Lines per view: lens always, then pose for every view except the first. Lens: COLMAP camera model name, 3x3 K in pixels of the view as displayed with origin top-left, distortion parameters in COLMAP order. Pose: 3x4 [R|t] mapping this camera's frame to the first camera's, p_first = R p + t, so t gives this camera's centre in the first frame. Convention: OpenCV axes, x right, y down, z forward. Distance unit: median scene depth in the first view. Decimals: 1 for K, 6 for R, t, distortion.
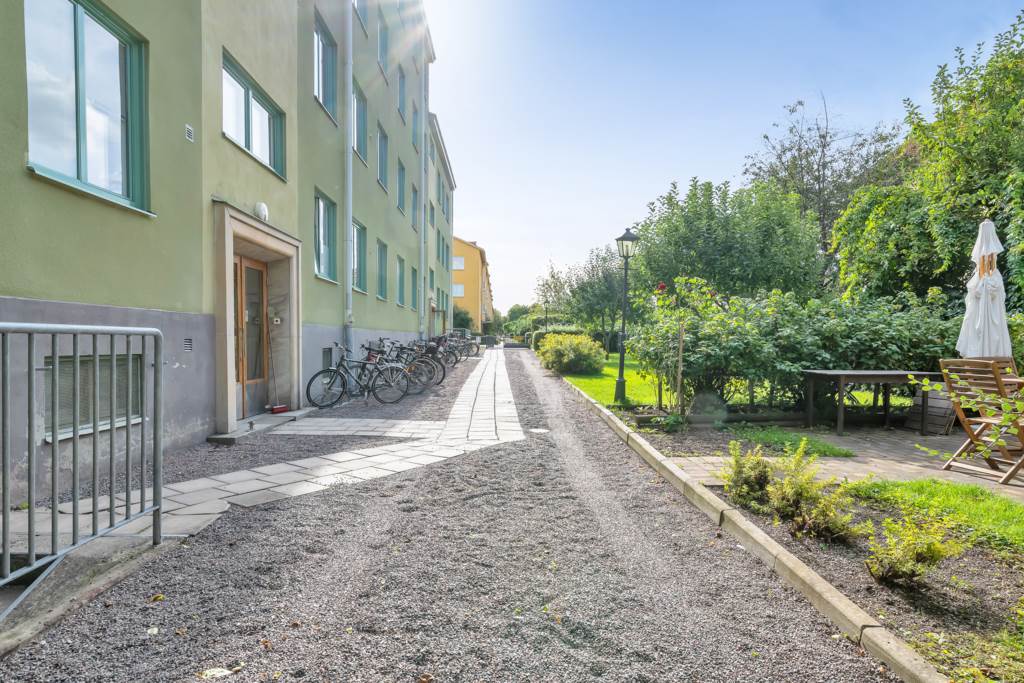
lens RADIAL K [[559.3, 0, 512.0], [0, 559.3, 341.5], [0, 0, 1]] dist [0.003487, 0.000392]
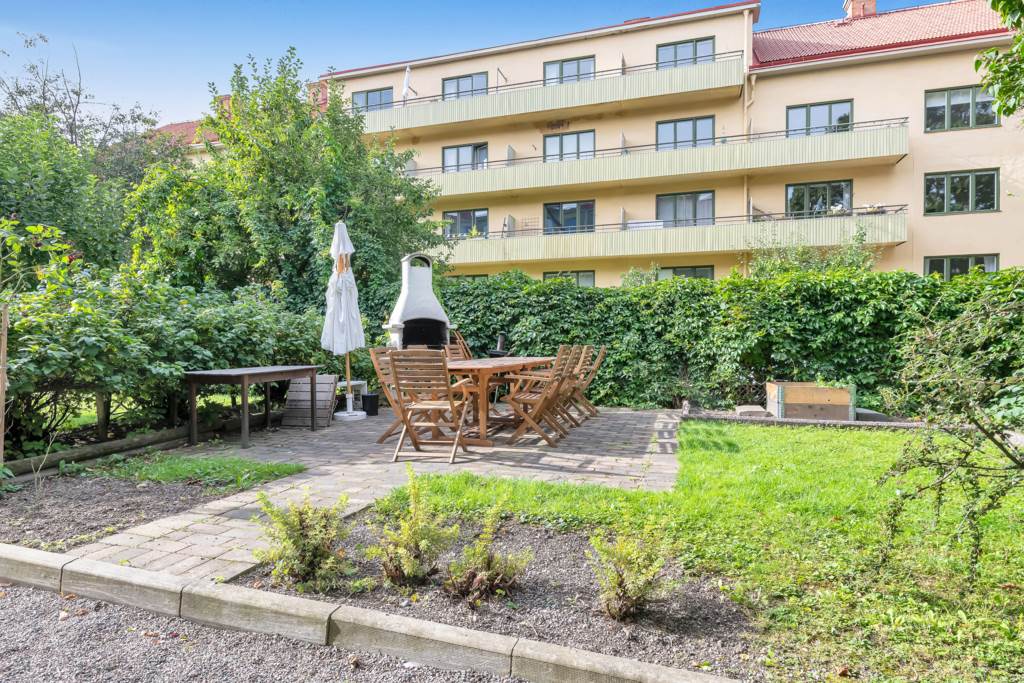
lens RADIAL K [[559.3, 0, 512.0], [0, 559.3, 341.5], [0, 0, 1]] dist [0.003487, 0.000392]
pose [[0.332697, -0.016074, 0.942897, -0.055272], [0.012309, 0.999844, 0.012701, 0.004297], [-0.942954, 0.007381, 0.332842, 0.311455]]
